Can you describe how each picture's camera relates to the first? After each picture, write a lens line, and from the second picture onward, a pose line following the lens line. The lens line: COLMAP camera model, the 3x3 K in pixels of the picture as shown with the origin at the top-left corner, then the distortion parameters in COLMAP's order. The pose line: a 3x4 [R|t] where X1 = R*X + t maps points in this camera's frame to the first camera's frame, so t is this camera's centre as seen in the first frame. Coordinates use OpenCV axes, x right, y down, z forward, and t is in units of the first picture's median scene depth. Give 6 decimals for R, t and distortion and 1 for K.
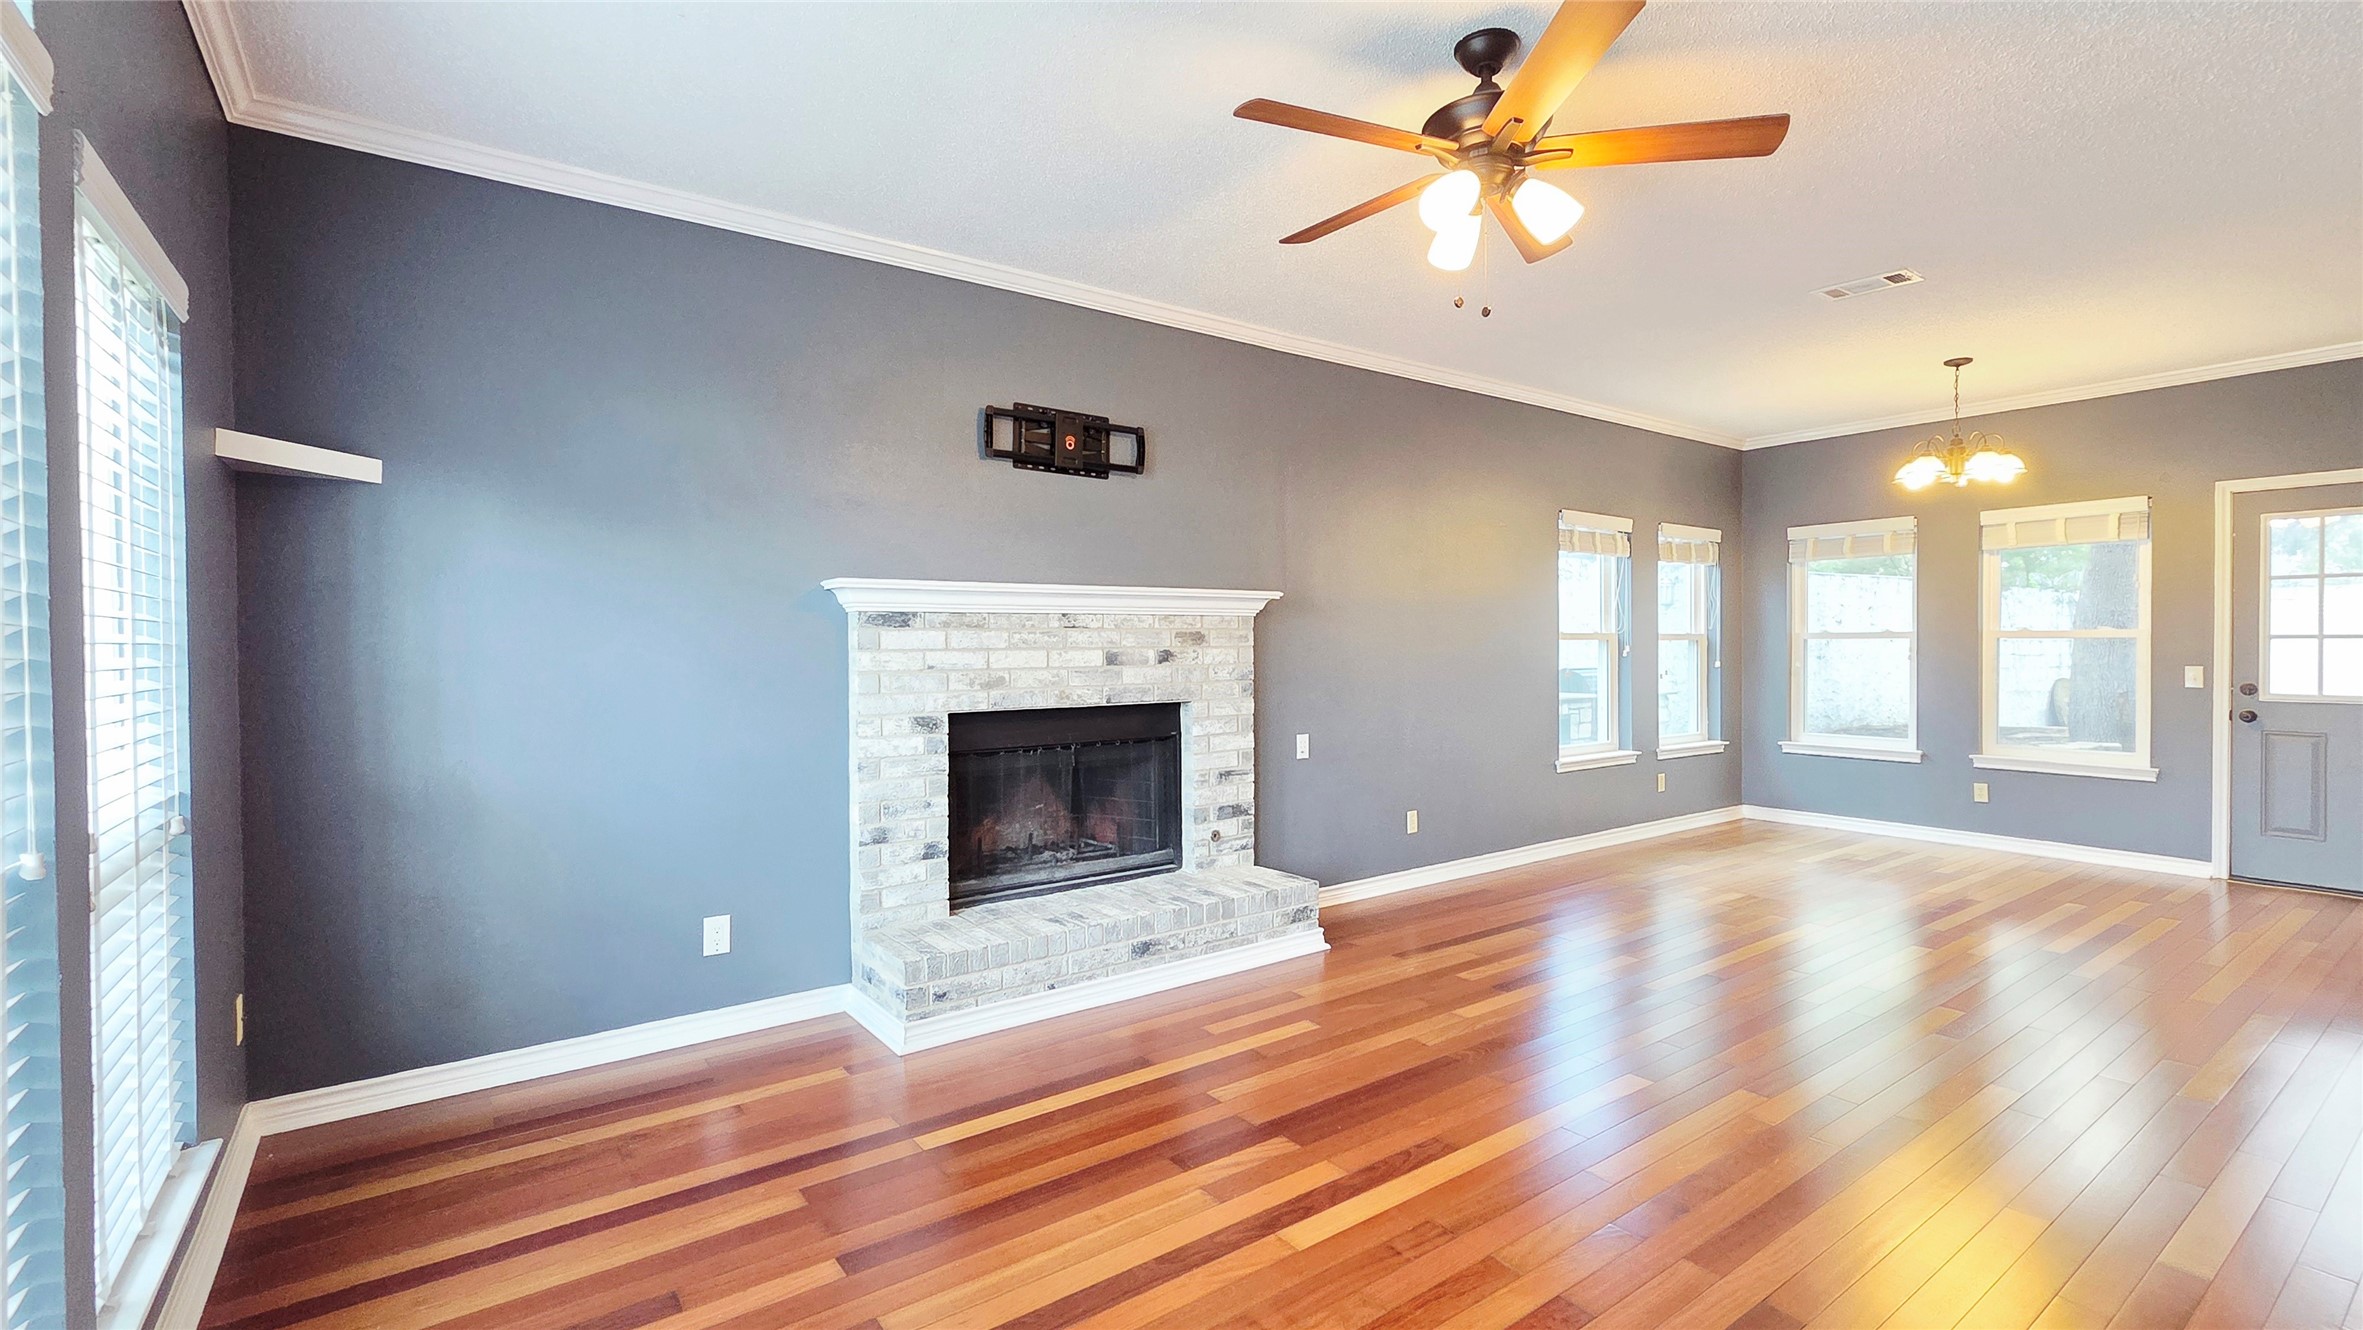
lens RADIAL K [[1084.1, 0, 1177.9], [0, 1084.1, 662.3], [0, 0, 1]] dist [-0.003013, 0.000230]
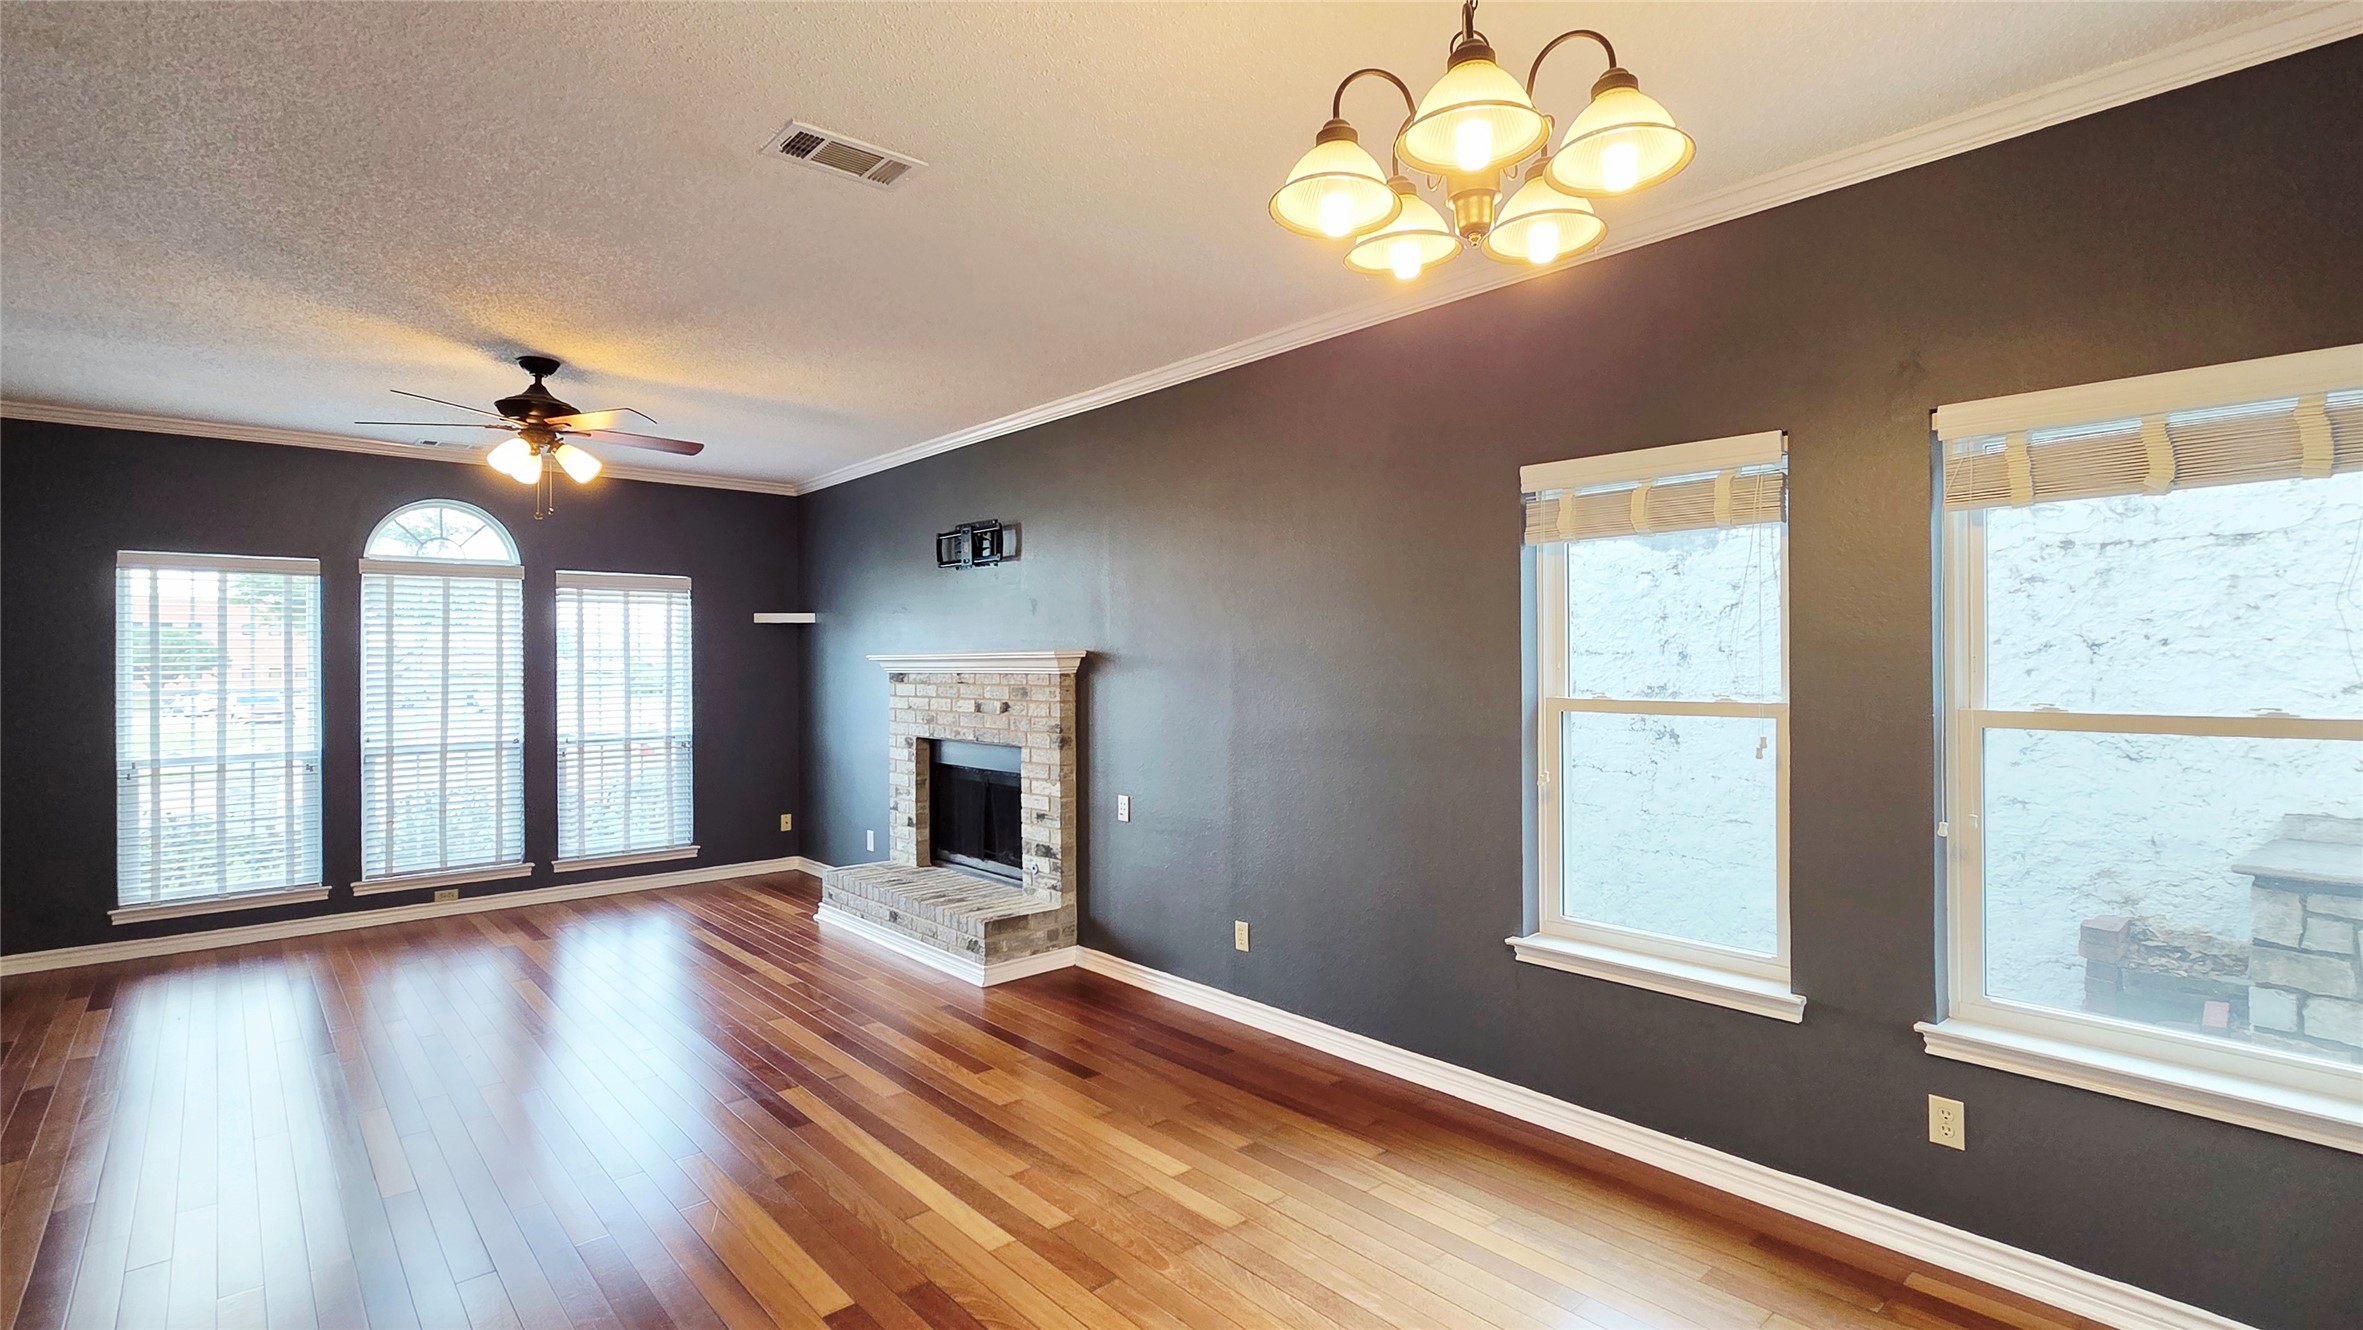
lens RADIAL K [[1084.1, 0, 1199.6], [0, 1084.1, 665.2], [0, 0, 1]] dist [-0.003013, 0.000230]
pose [[0.092458, 0.002604, -0.995713, 1.214111], [-0.018483, 0.999829, 0.000898, -0.057743], [0.995545, 0.018321, 0.092491, 1.099978]]
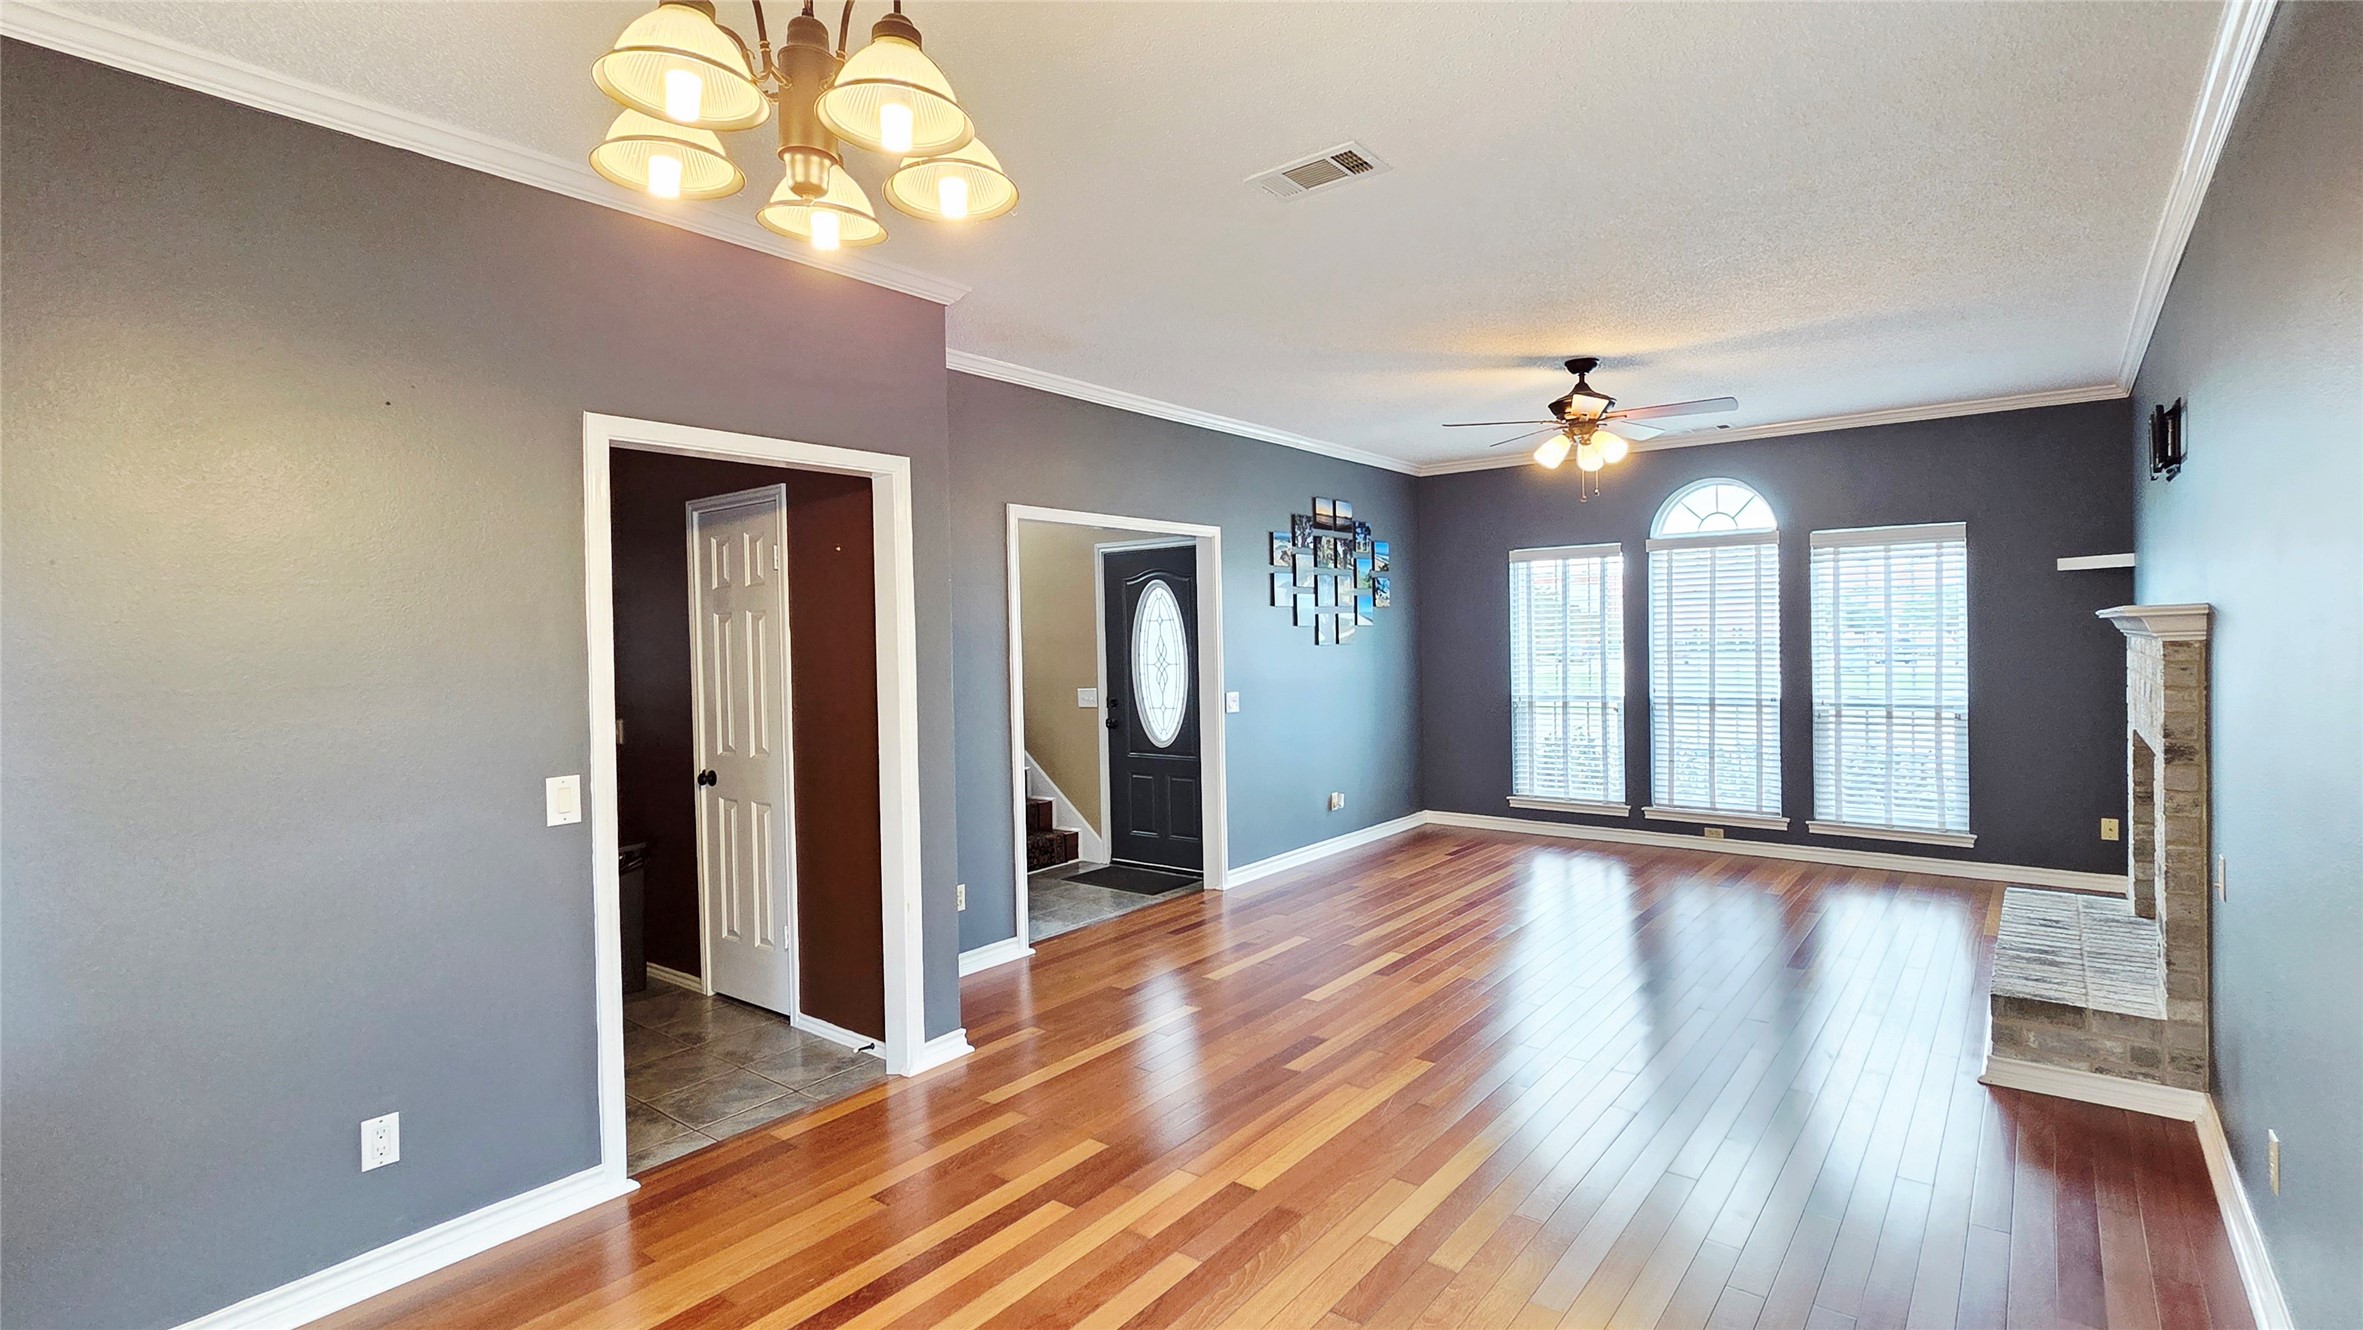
lens RADIAL K [[1084.1, 0, 1202.9], [0, 1084.1, 639.4], [0, 0, 1]] dist [-0.003013, 0.000230]
pose [[-0.964165, 0.014079, -0.264930, 0.860636], [0.006945, 0.999588, 0.027847, -0.069223], [0.265213, 0.025010, -0.963866, 1.557218]]
